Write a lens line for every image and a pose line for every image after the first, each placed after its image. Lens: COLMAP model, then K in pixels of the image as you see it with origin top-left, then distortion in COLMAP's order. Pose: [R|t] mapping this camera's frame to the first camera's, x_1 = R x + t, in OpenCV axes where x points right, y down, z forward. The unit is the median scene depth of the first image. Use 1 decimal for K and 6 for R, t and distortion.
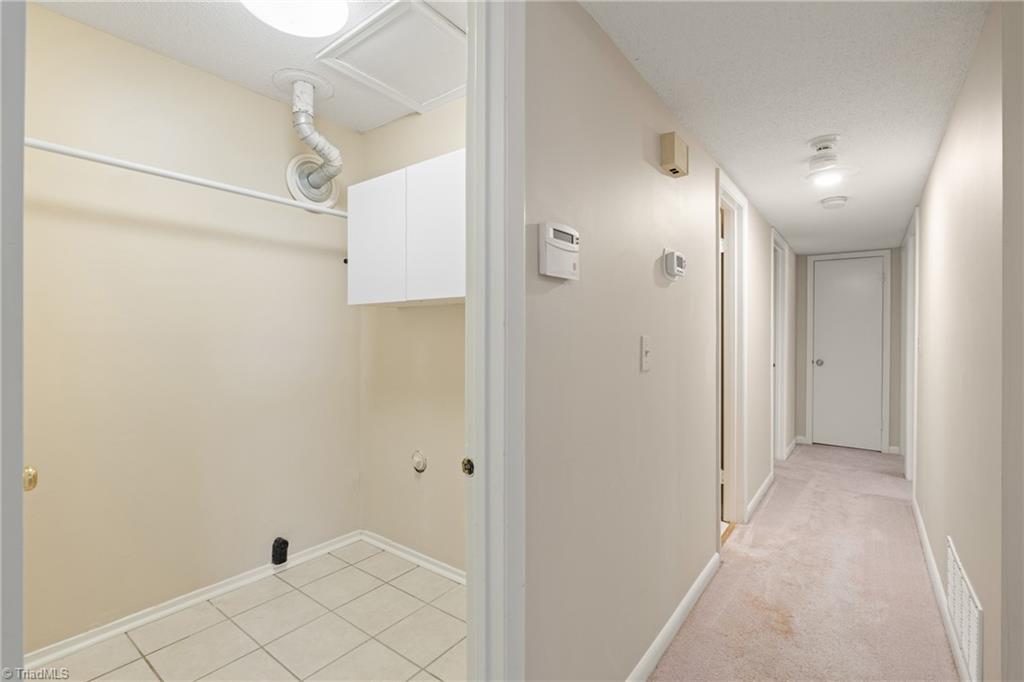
lens RADIAL K [[466.7, 0, 509.4], [0, 466.7, 331.2], [0, 0, 1]] dist [-0.001396, 0.000521]
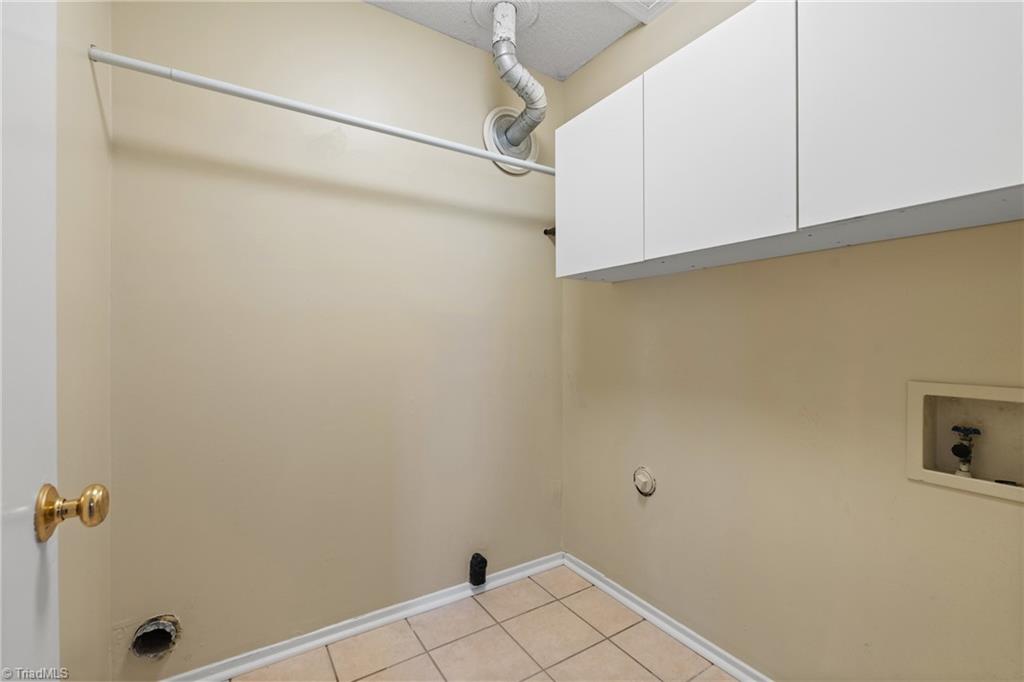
lens RADIAL K [[445.5, 0, 512.0], [0, 445.5, 341.0], [0, 0, 1]] dist [-0.002946, -0.000275]
pose [[0.941578, -0.001371, -0.336791, -0.158126], [0.002804, 0.999989, 0.003768, 0.047954], [0.336782, -0.004492, 0.941572, 0.253489]]
